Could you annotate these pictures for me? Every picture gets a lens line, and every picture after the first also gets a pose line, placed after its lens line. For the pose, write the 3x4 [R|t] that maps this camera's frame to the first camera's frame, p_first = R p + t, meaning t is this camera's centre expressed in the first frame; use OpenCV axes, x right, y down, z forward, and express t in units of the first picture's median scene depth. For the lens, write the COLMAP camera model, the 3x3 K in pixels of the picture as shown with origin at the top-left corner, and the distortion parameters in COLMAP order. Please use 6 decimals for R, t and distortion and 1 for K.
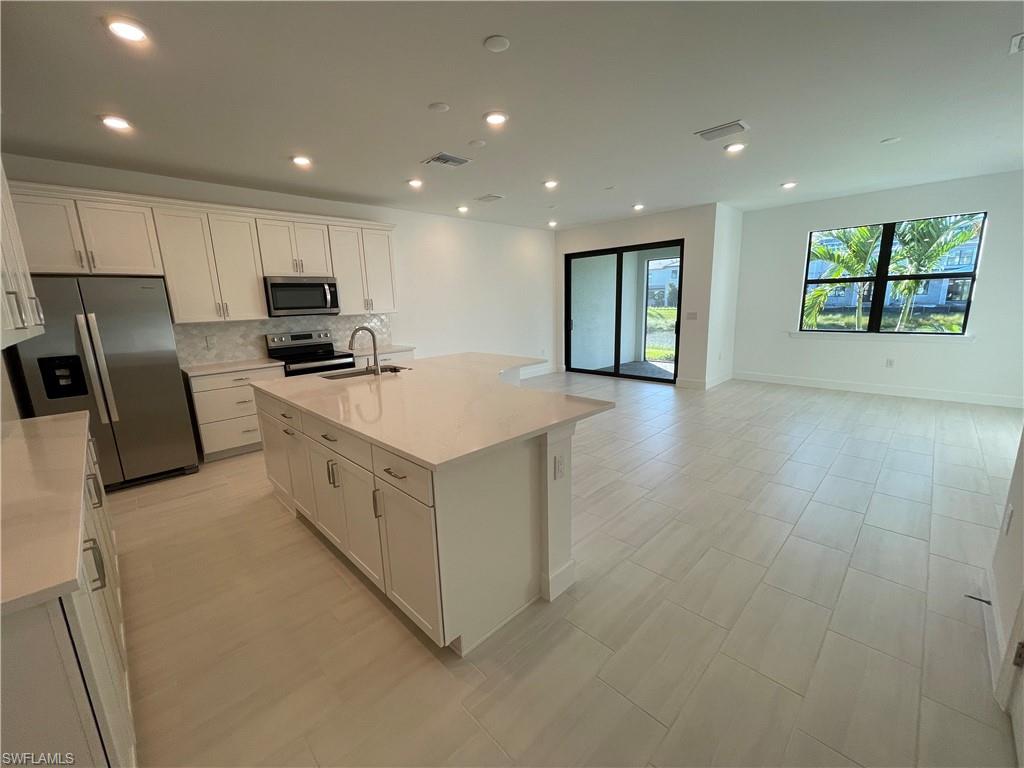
lens RADIAL K [[412.9, 0, 507.5], [0, 412.9, 387.2], [0, 0, 1]] dist [-0.003952, 0.002218]
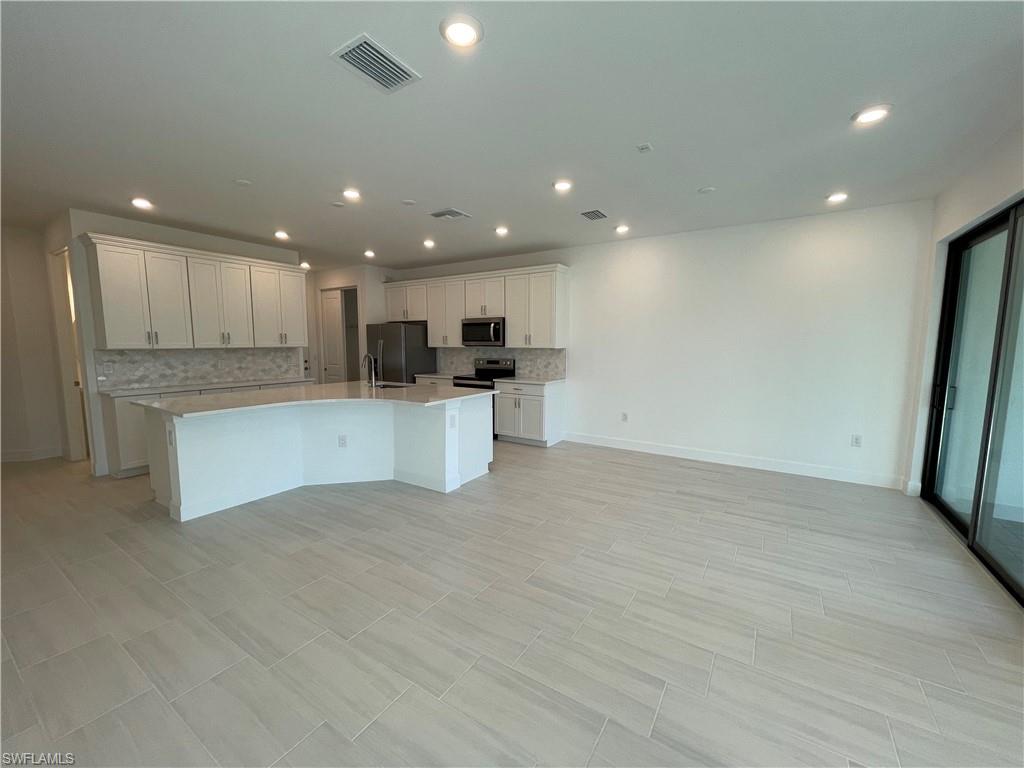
lens RADIAL K [[412.9, 0, 509.2], [0, 412.9, 385.9], [0, 0, 1]] dist [-0.003952, 0.002218]
pose [[0.218615, 0.135792, -0.966317, 0.784343], [-0.209166, 0.973774, 0.089519, -0.174186], [0.953130, 0.182550, 0.241284, 0.731092]]
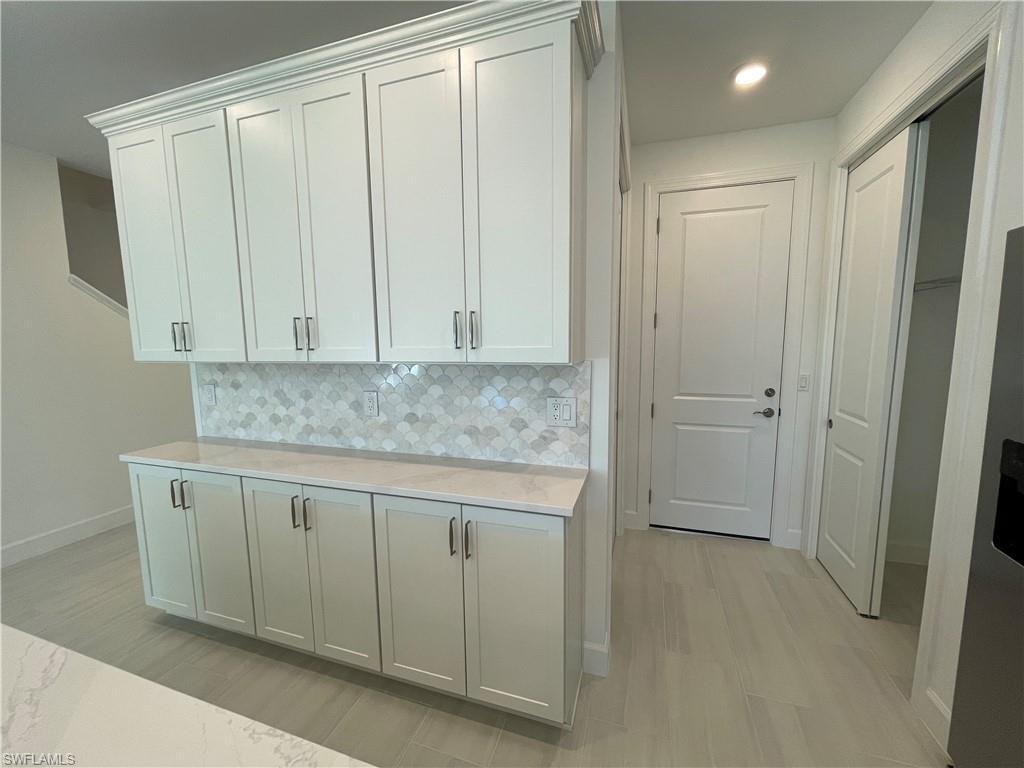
lens RADIAL K [[412.9, 0, 509.4], [0, 412.9, 387.6], [0, 0, 1]] dist [-0.003952, 0.002218]
pose [[-0.887882, 0.096344, -0.449871, -0.342986], [-0.054509, 0.948911, 0.310799, -0.123906], [0.456831, 0.300474, -0.837269, 0.660313]]
